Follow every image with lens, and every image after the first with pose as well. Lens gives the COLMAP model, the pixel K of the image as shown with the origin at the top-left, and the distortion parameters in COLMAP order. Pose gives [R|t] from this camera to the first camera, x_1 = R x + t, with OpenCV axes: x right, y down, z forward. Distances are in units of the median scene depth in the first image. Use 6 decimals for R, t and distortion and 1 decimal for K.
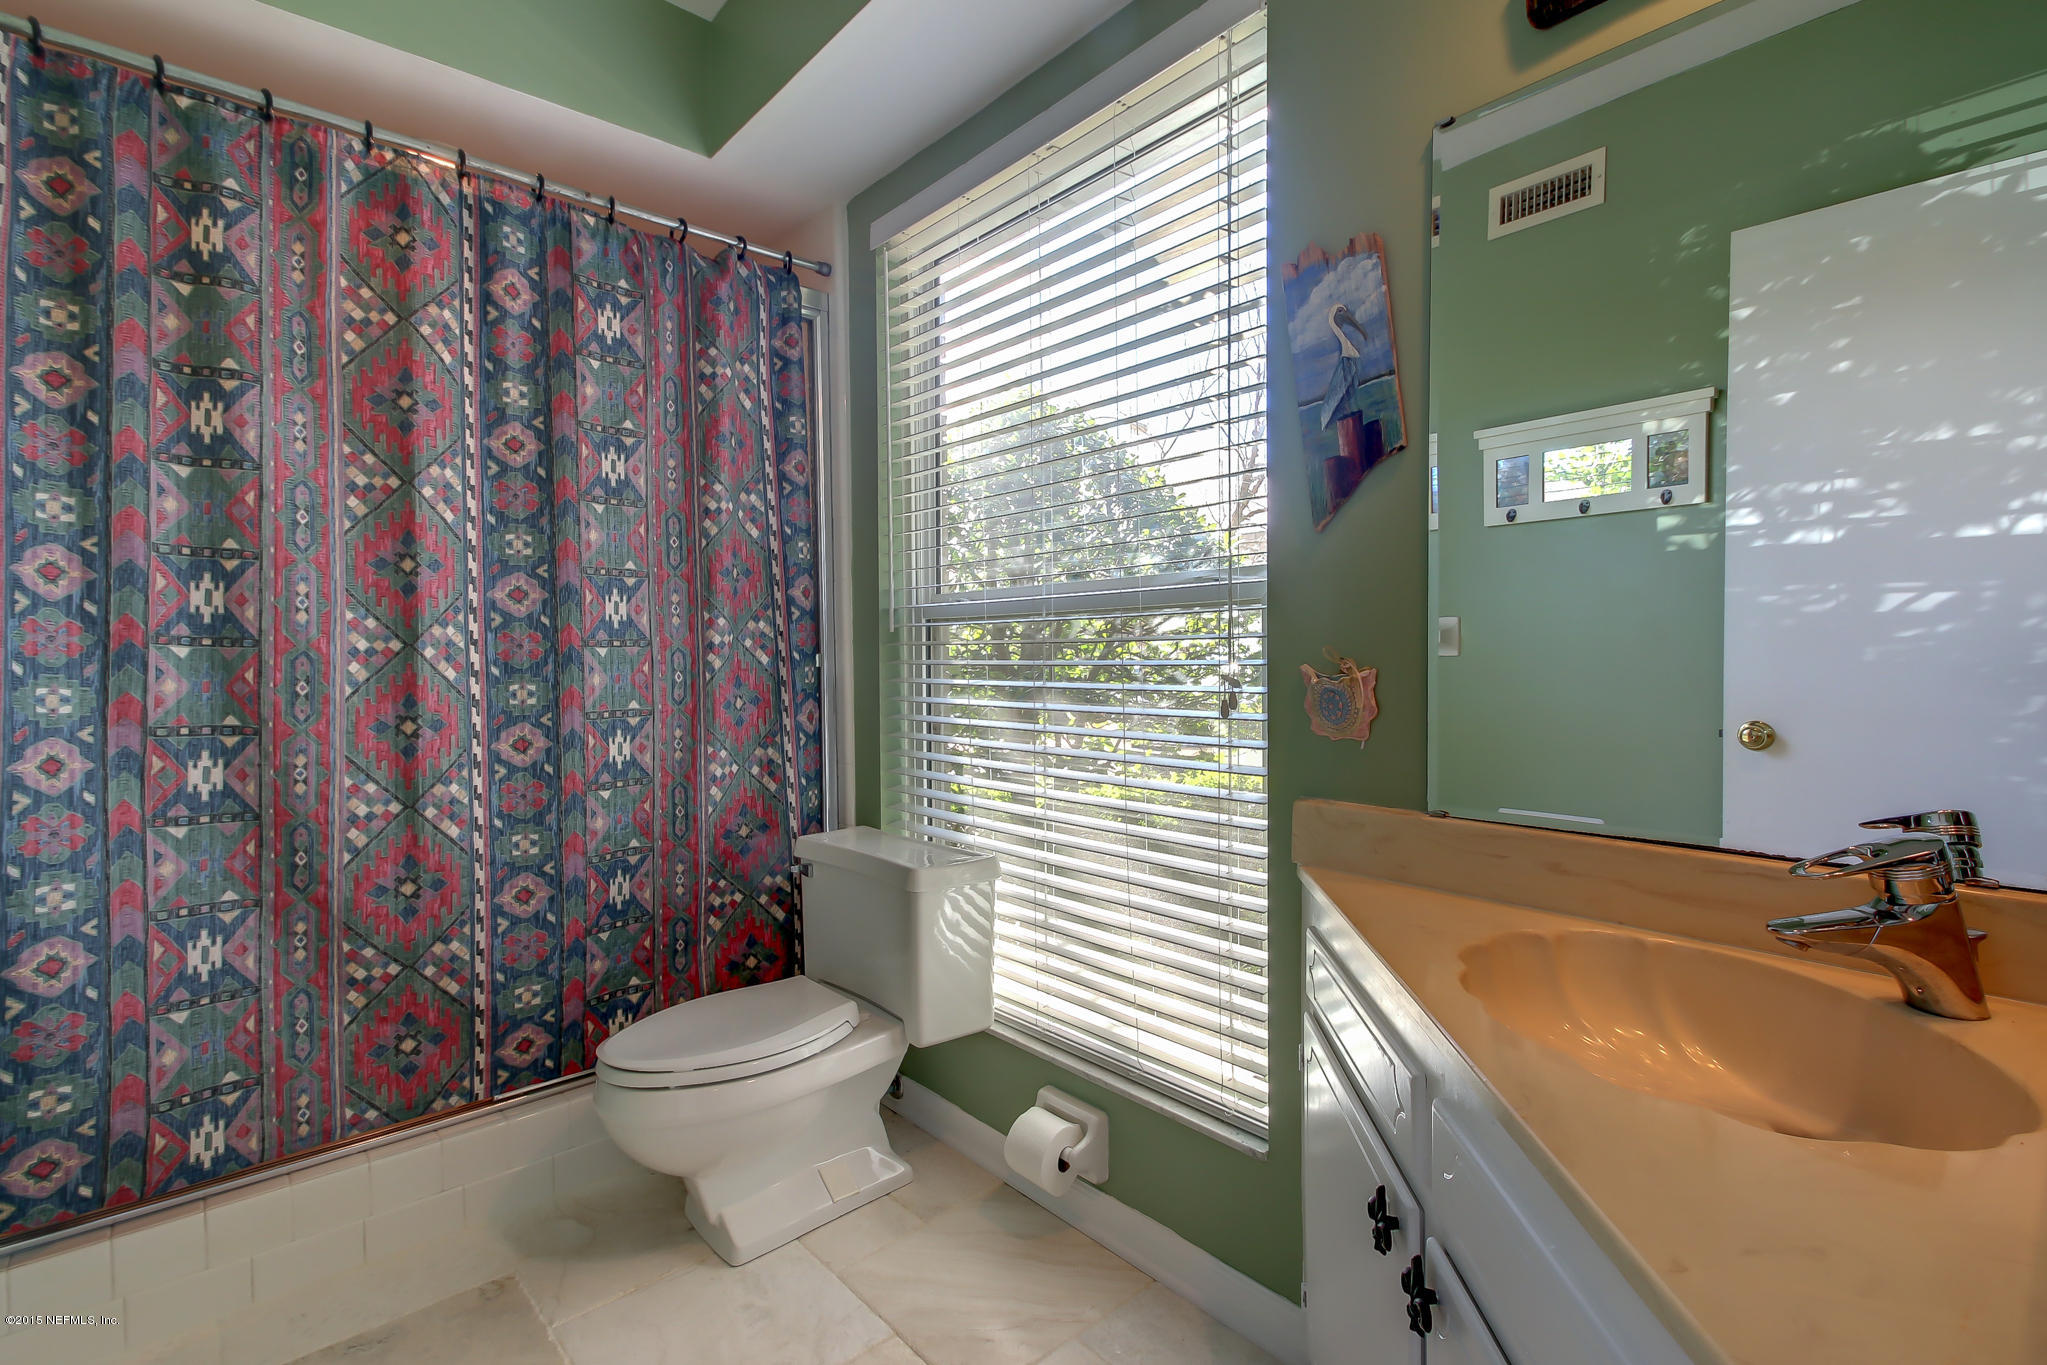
lens RADIAL K [[940.8, 0, 1040.5], [0, 940.8, 681.8], [0, 0, 1]] dist [0.019716, -0.007767]
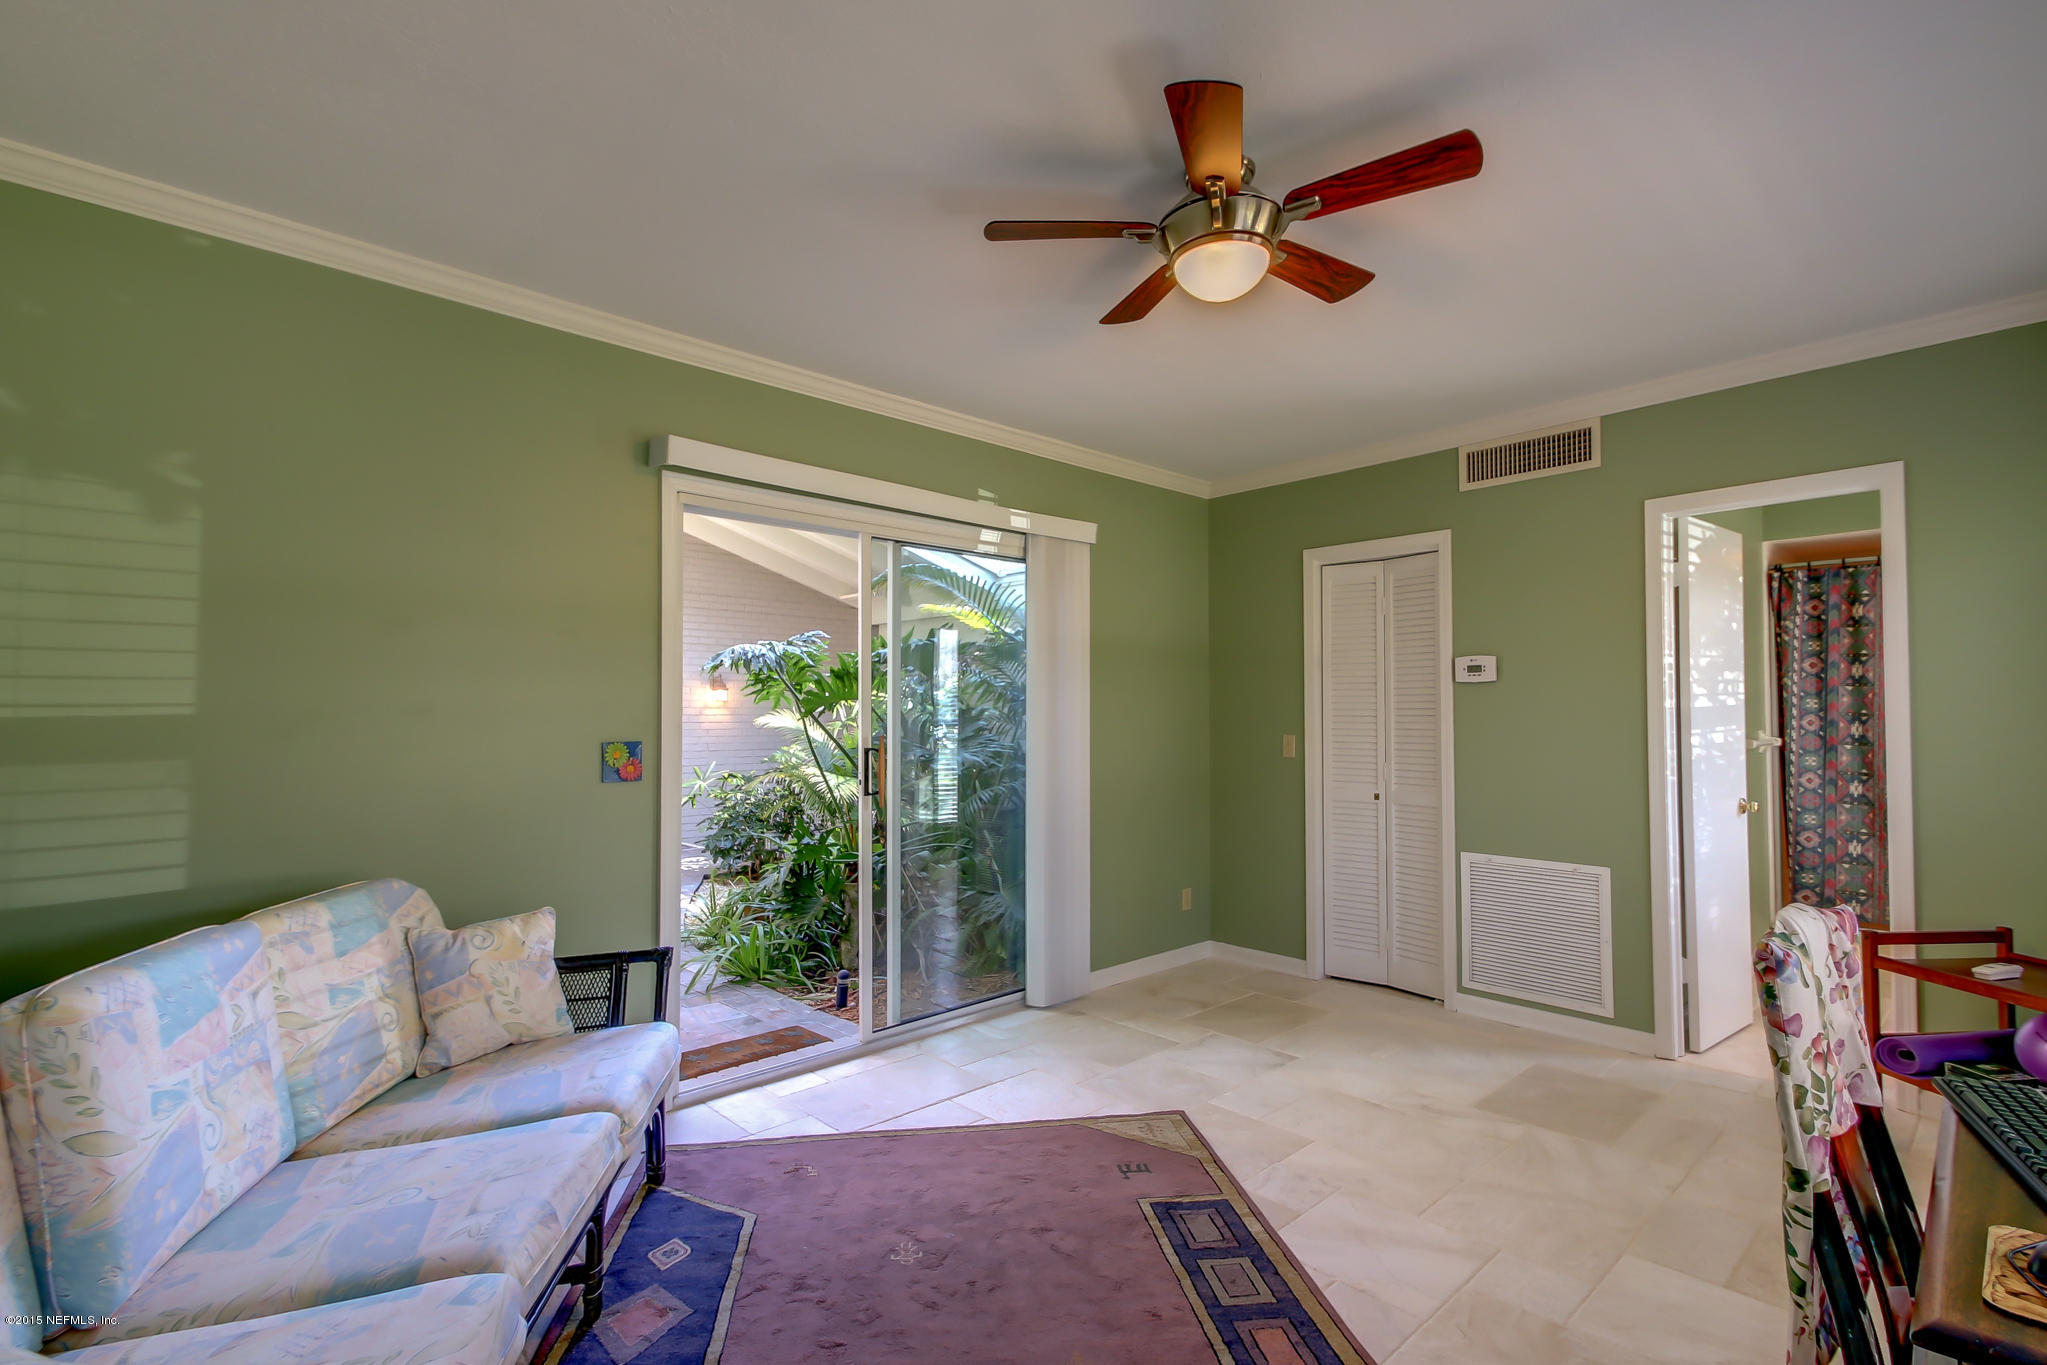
lens RADIAL K [[940.8, 0, 1042.5], [0, 940.8, 696.6], [0, 0, 1]] dist [0.019716, -0.007767]
pose [[0.021235, -0.020283, -0.999569, 2.159145], [-0.030409, 0.999319, -0.020924, -0.052897], [0.999312, 0.030840, 0.020604, -1.705192]]
